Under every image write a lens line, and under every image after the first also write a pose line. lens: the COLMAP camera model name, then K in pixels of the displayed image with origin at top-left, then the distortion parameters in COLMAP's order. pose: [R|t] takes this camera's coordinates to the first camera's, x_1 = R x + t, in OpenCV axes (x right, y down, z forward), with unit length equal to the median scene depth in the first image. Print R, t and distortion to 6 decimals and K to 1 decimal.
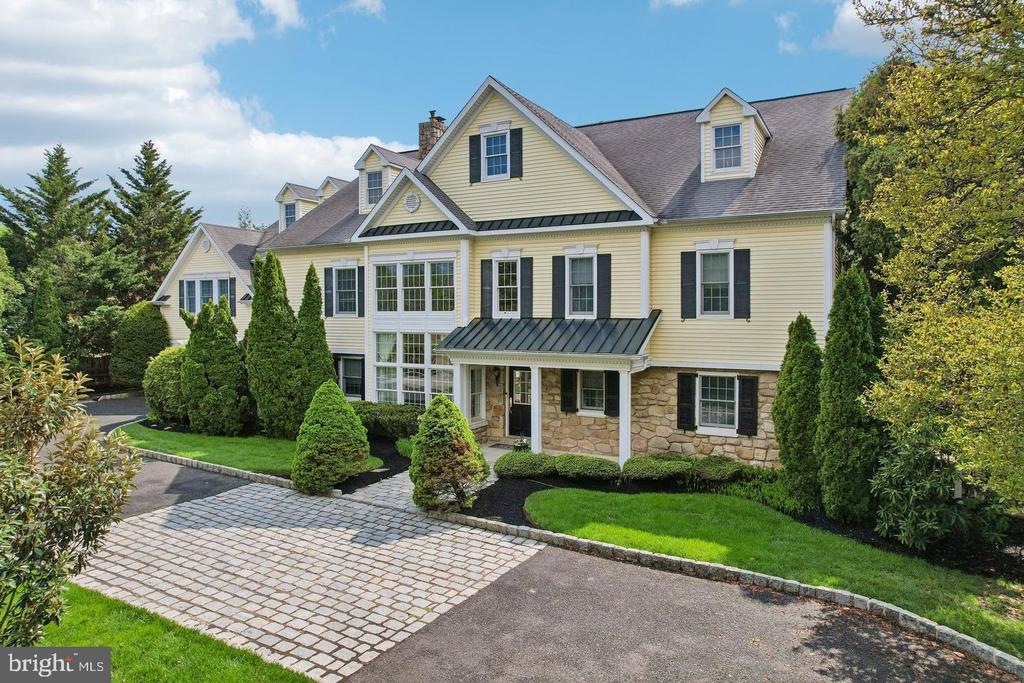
lens RADIAL K [[641.8, 0, 511.0], [0, 641.8, 320.5], [0, 0, 1]] dist [-0.038524, -0.000497]
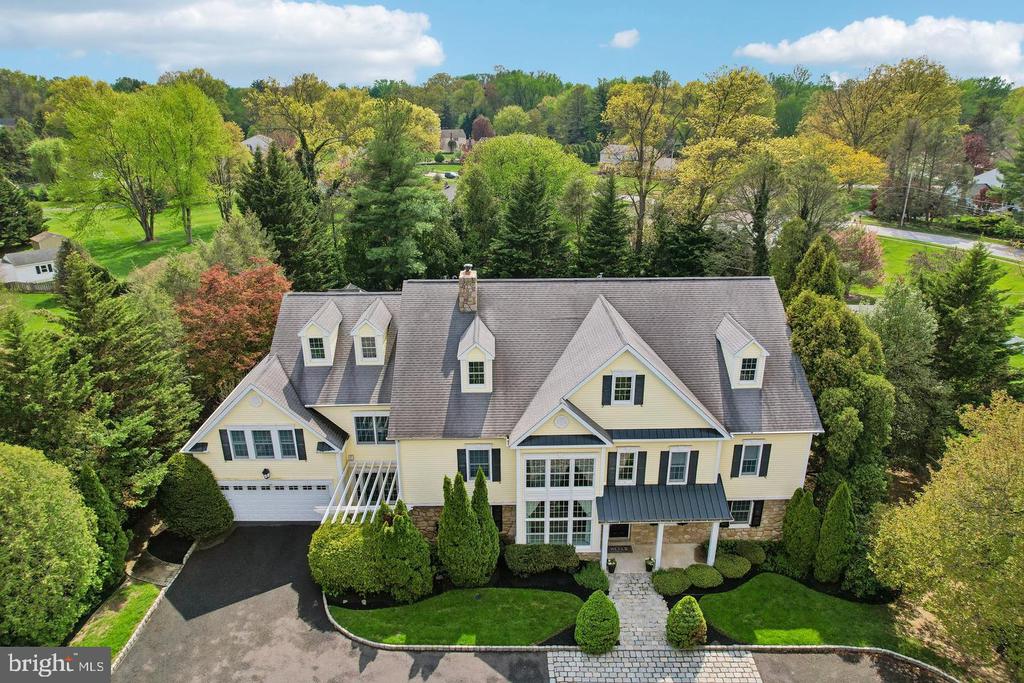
lens RADIAL K [[641.8, 0, 500.5], [0, 641.8, 341.5], [0, 0, 1]] dist [-0.036598, 0.000926]
pose [[0.871060, -0.184358, 0.455265, -0.938813], [0.018005, 0.938249, 0.345491, -0.895967], [-0.490846, -0.292746, 0.820591, -0.031346]]
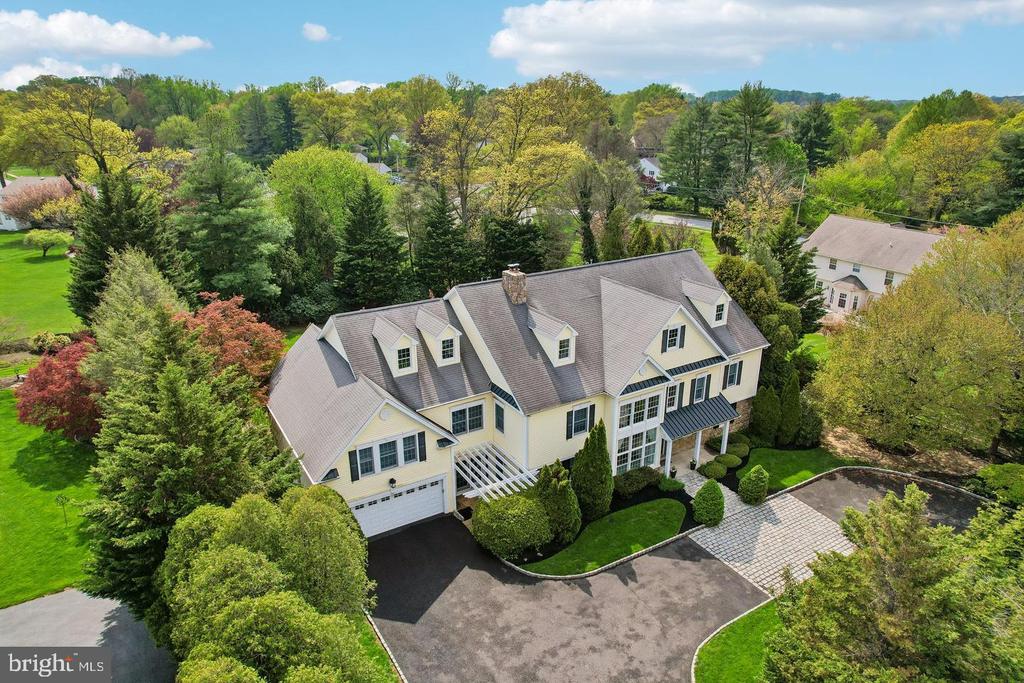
lens RADIAL K [[641.8, 0, 500.5], [0, 641.8, 341.5], [0, 0, 1]] dist [-0.036598, 0.000926]
pose [[0.507791, -0.309018, 0.804149, -1.949186], [0.018332, 0.937116, 0.348537, -0.978019], [-0.861285, -0.162242, 0.481524, 0.518948]]
